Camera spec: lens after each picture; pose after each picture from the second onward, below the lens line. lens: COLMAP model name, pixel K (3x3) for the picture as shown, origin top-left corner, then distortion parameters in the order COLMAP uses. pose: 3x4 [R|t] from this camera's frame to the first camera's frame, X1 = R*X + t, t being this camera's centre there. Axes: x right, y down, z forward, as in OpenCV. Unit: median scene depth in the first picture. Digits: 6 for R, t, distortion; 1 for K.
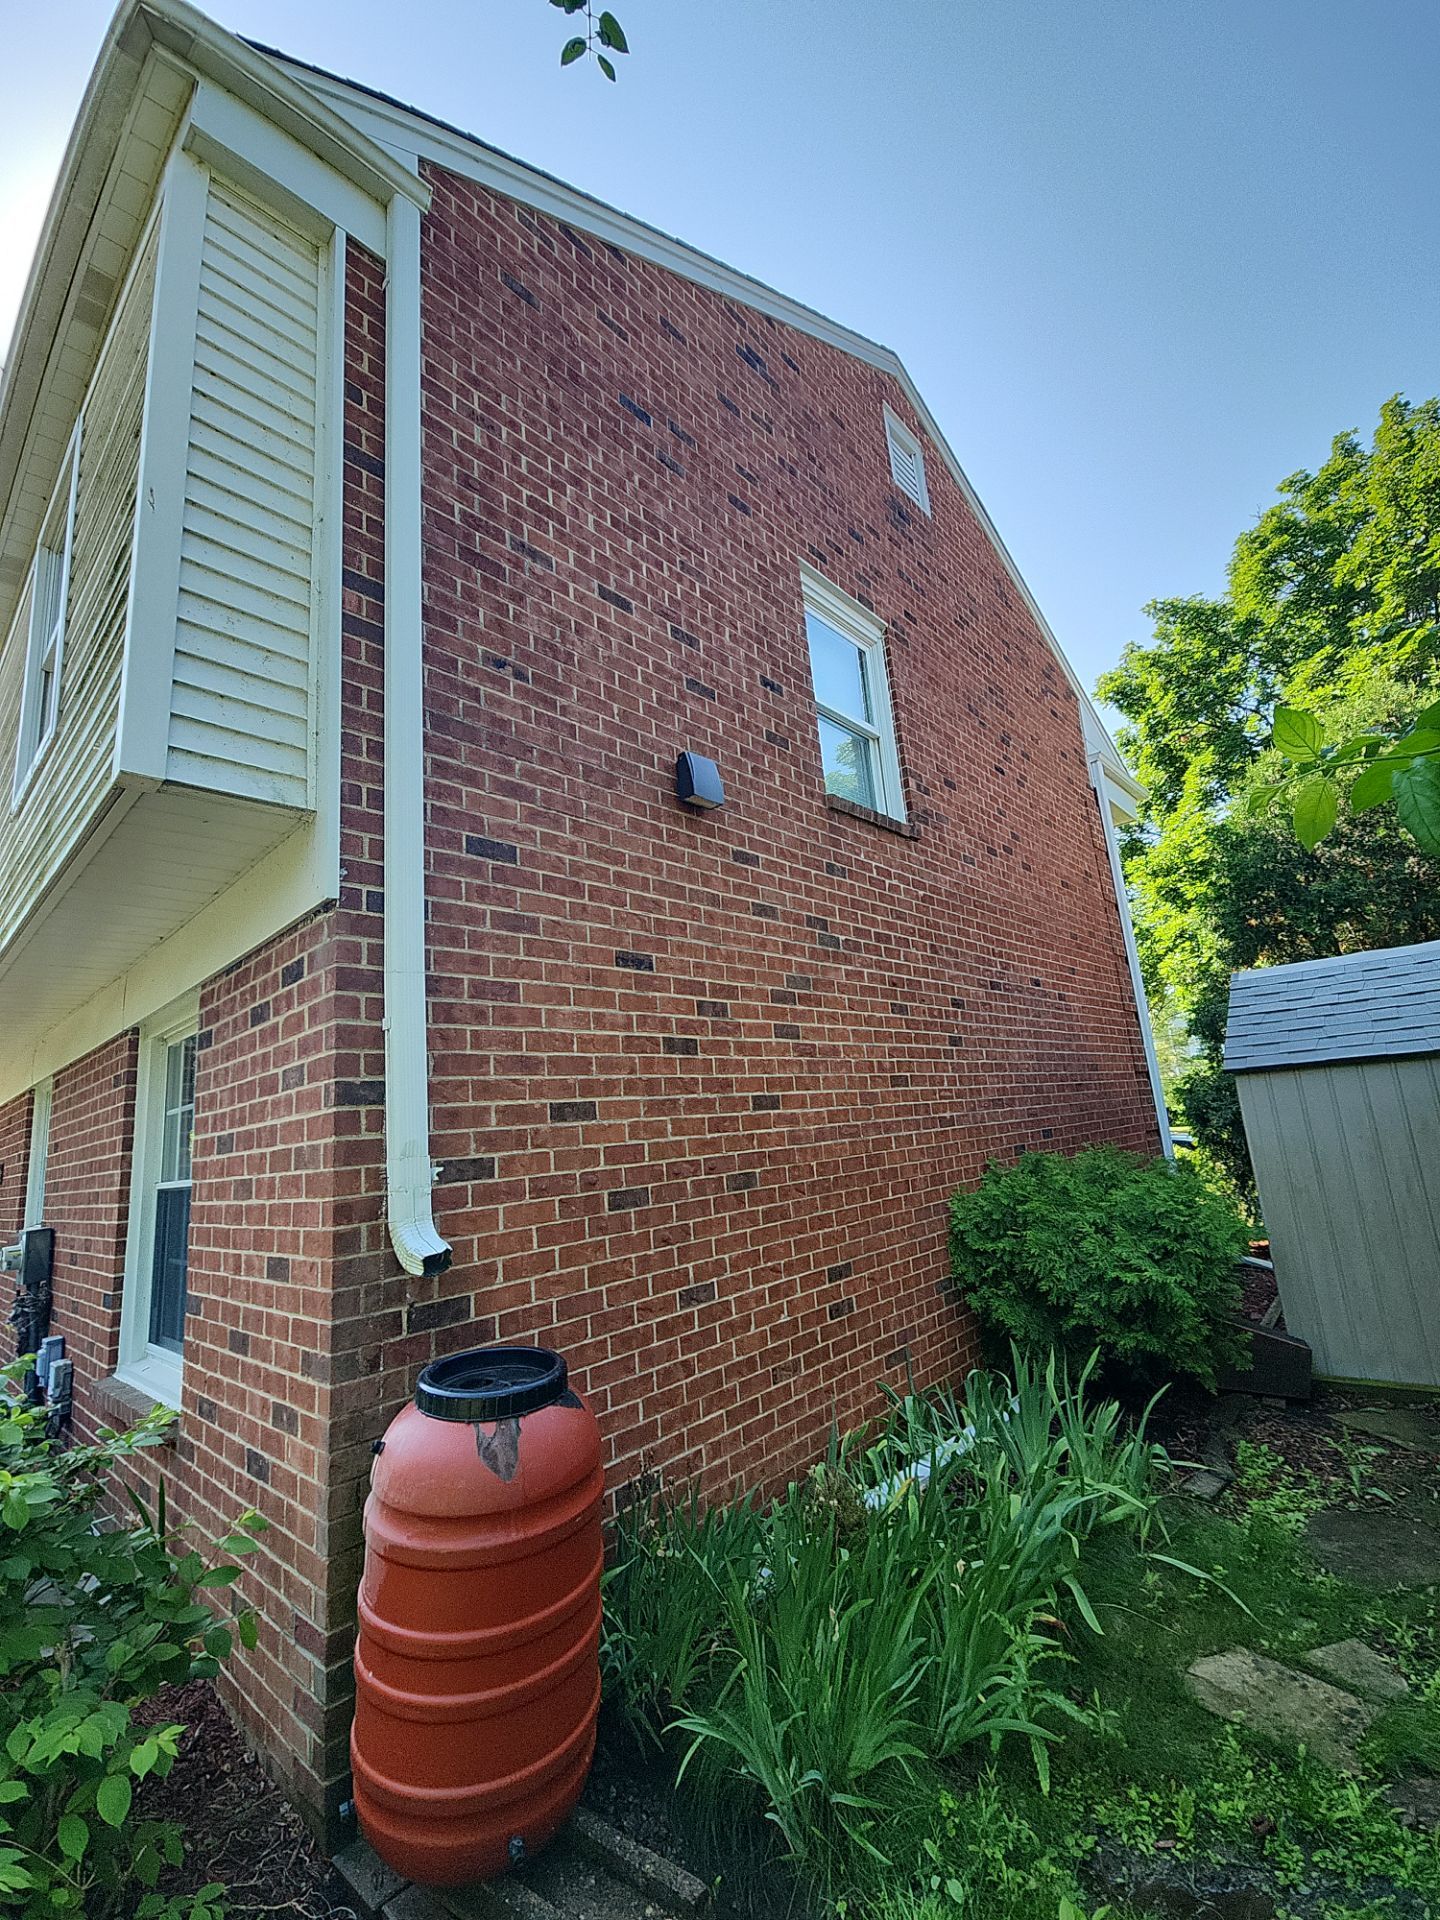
lens RADIAL K [[792.1, 0, 754.4], [0, 792.1, 975.9], [0, 0, 1]] dist [0.011933, -0.006429]
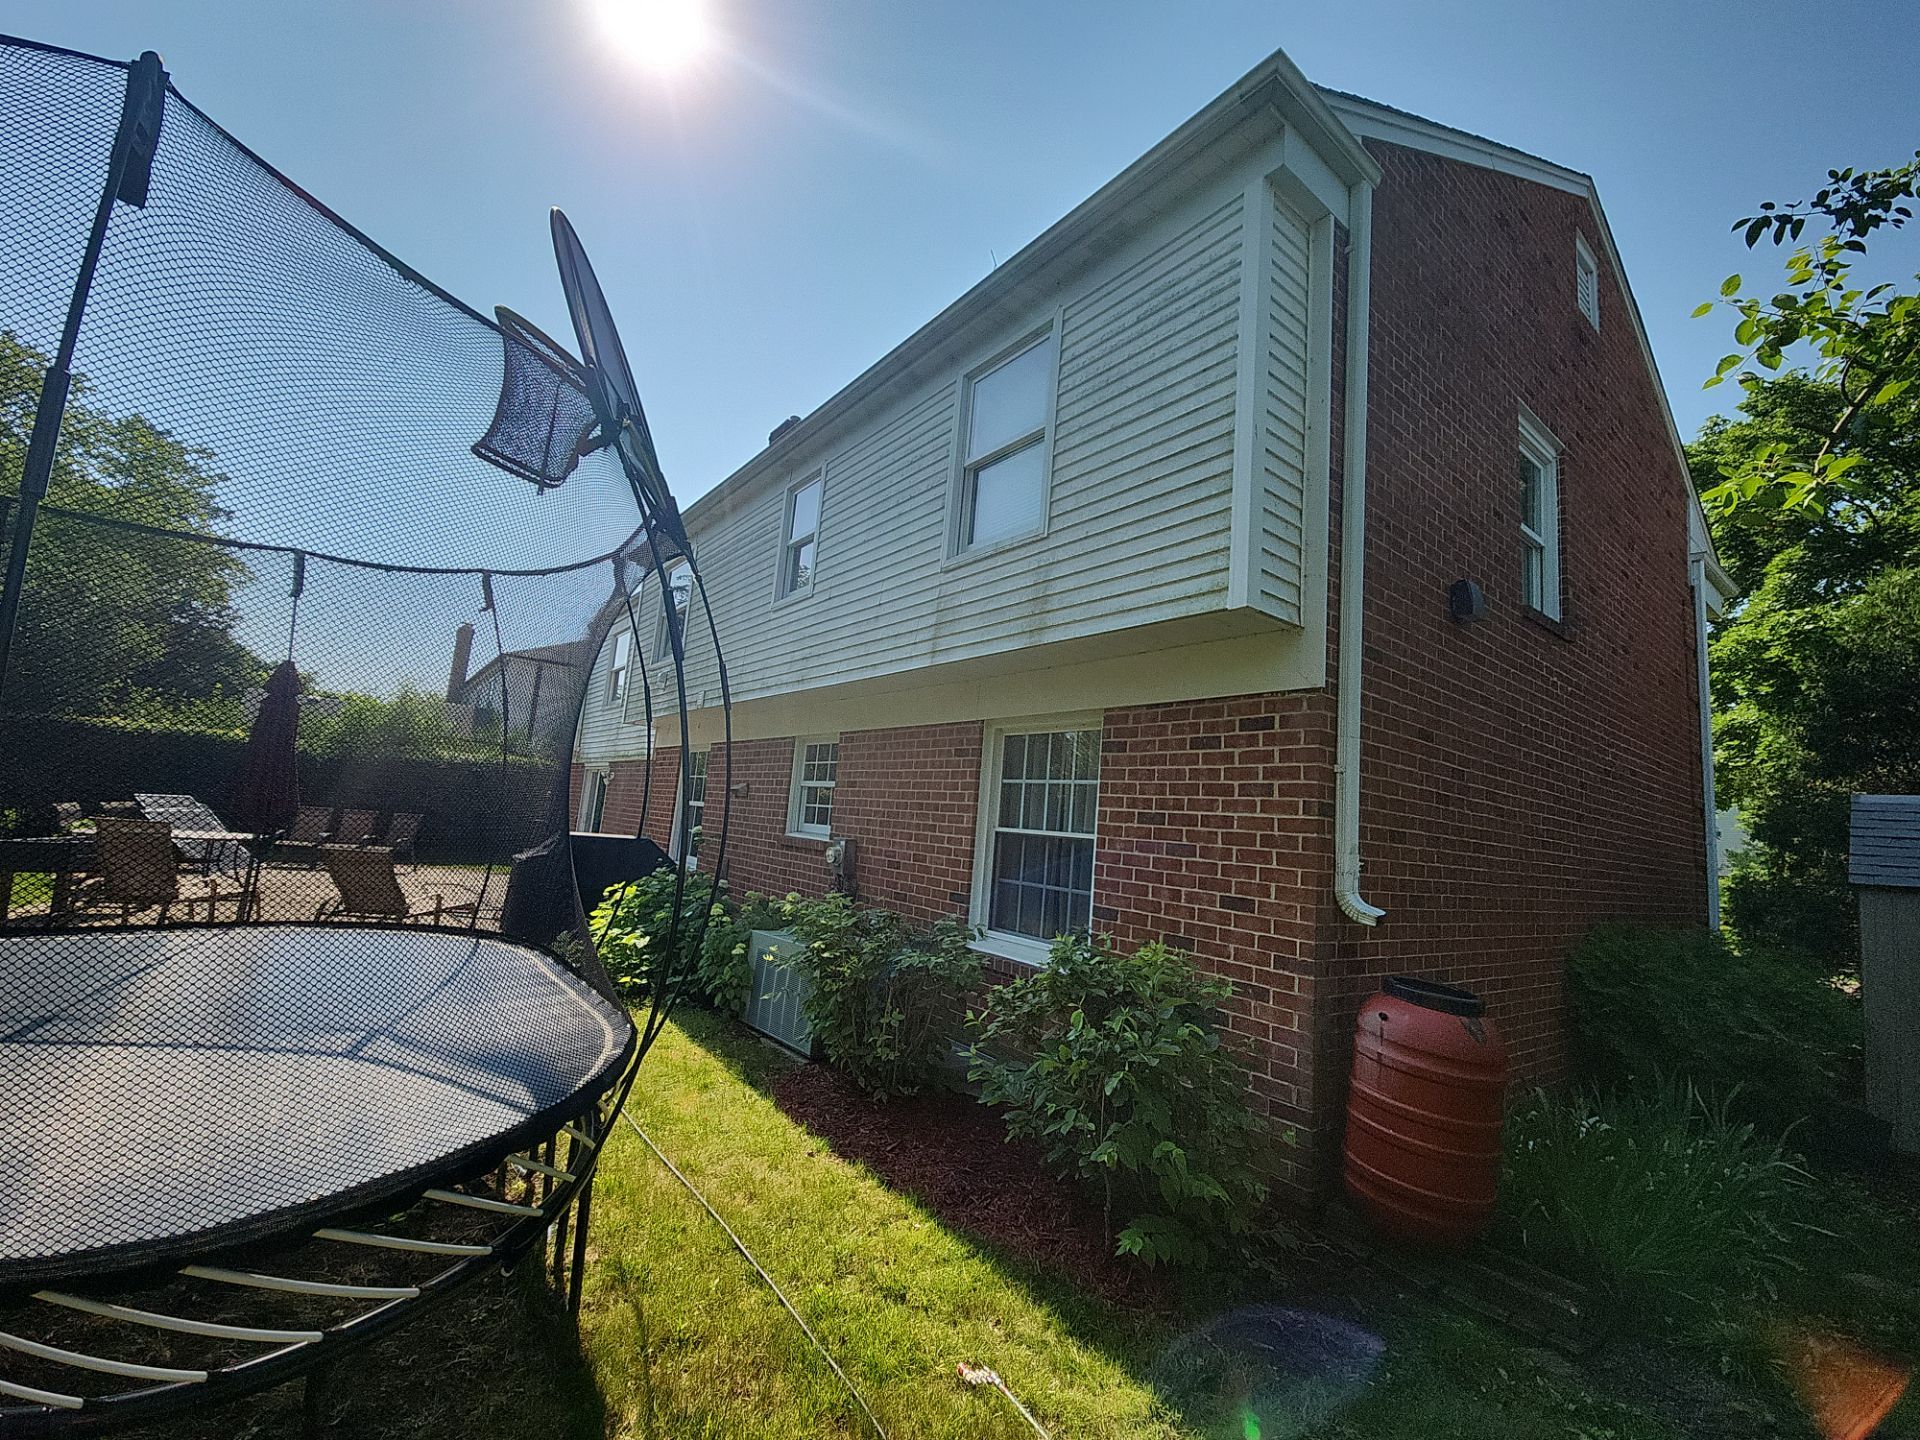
lens RADIAL K [[778.7, 0, 953.3], [0, 778.7, 725.8], [0, 0, 1]] dist [0.005688, -0.000294]
pose [[0.967622, 0.143164, -0.207874, -0.618532], [-0.129932, 0.988603, 0.076044, -0.029285], [0.216392, -0.046572, 0.975195, -0.476719]]
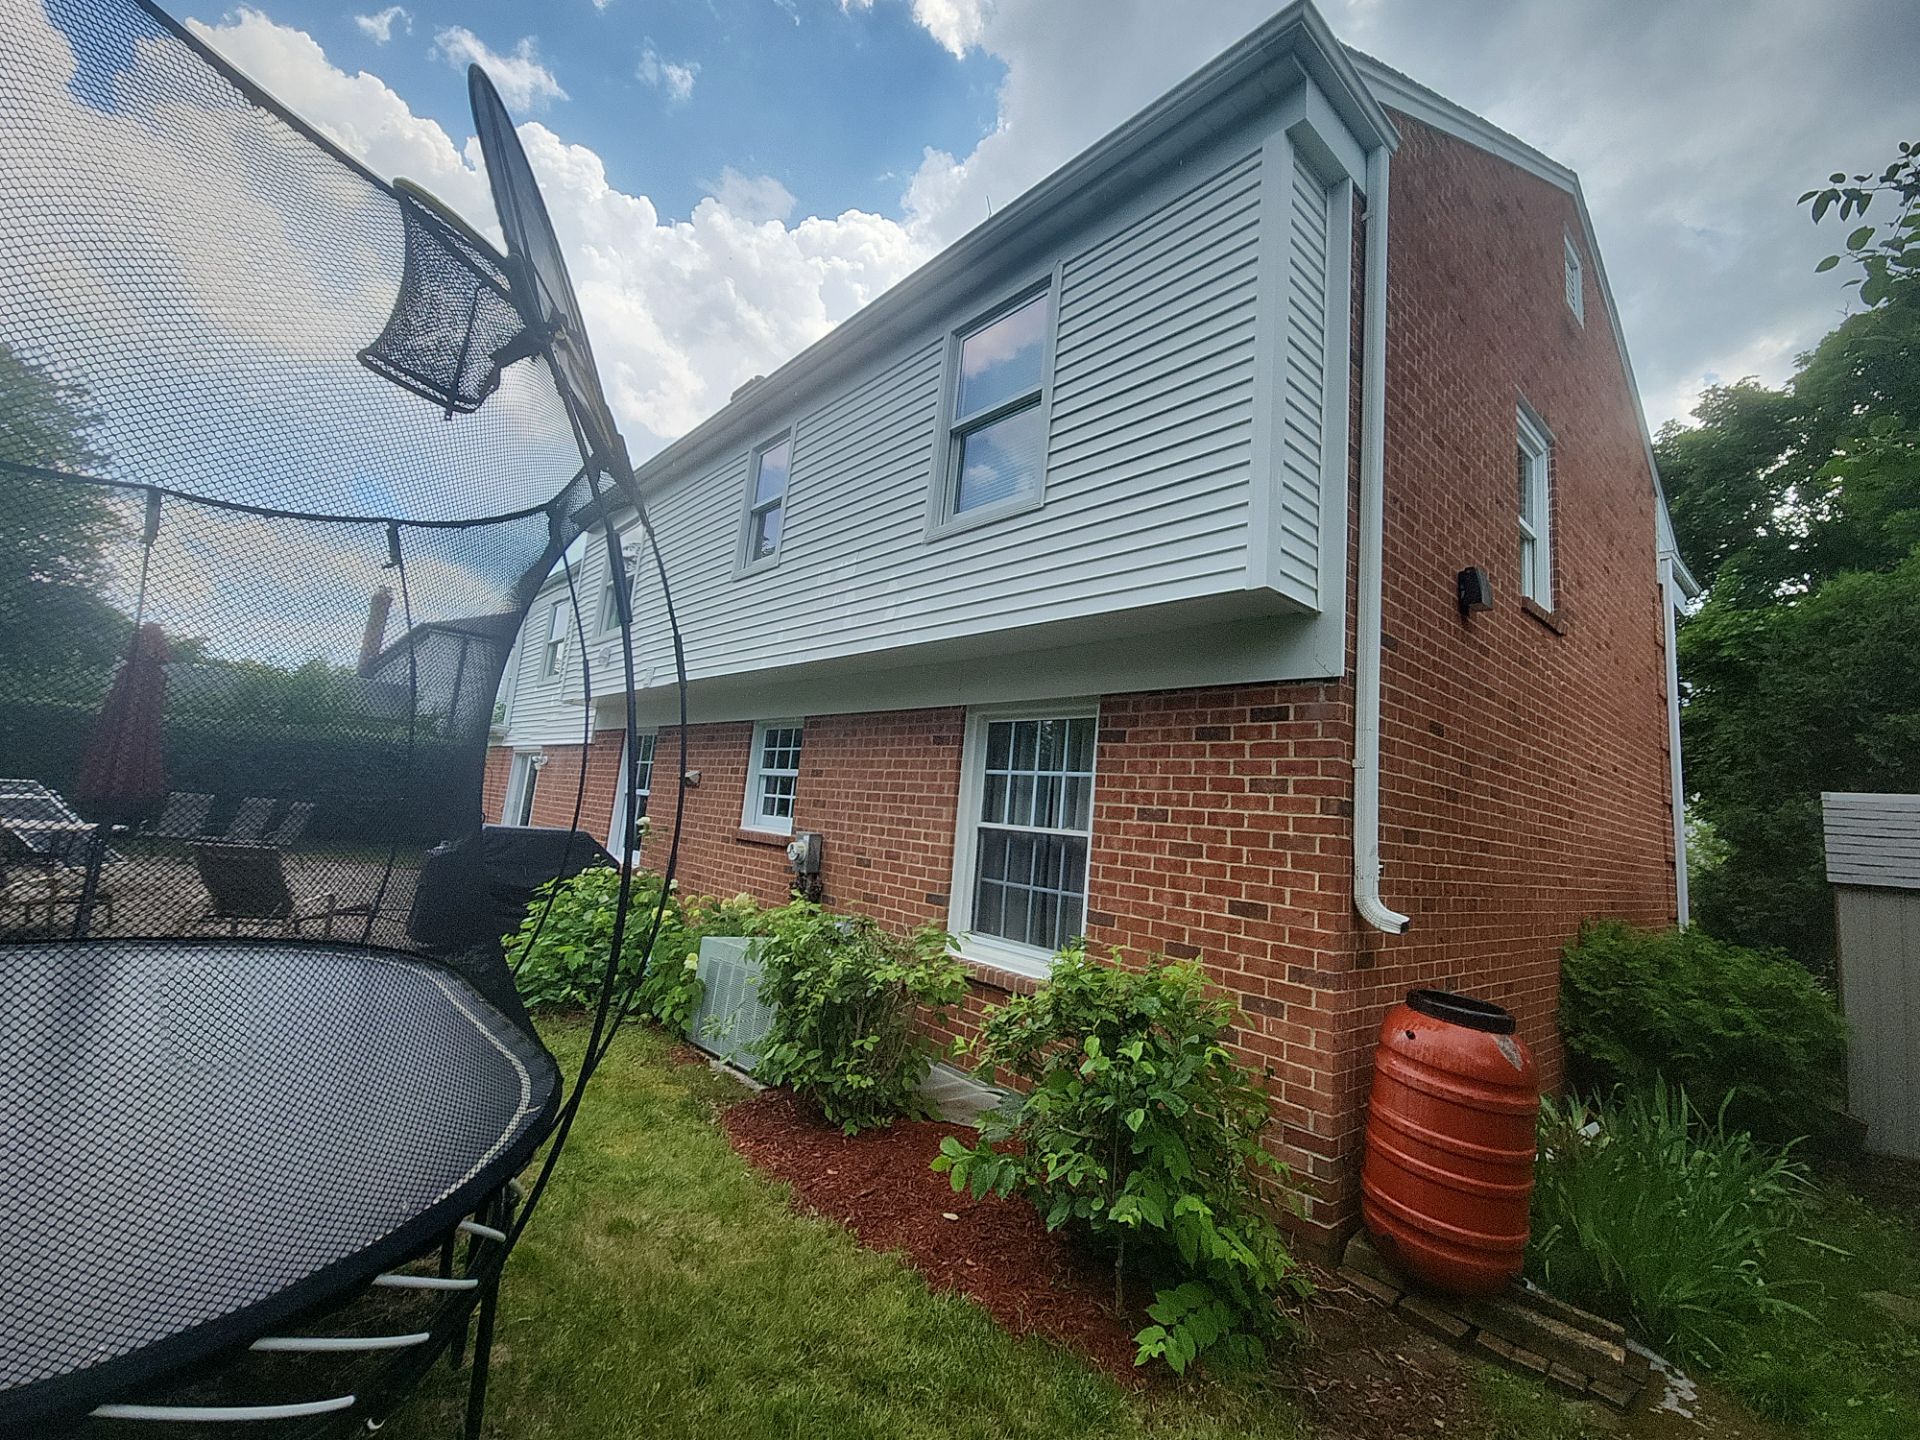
lens RADIAL K [[804.9, 0, 986.2], [0, 804.9, 697.5], [0, 0, 1]] dist [0.011415, -0.006470]
pose [[0.979656, 0.155996, -0.126253, -0.668457], [-0.151152, 0.987386, 0.047142, -0.018912], [0.132015, -0.027100, 0.990877, -0.401389]]
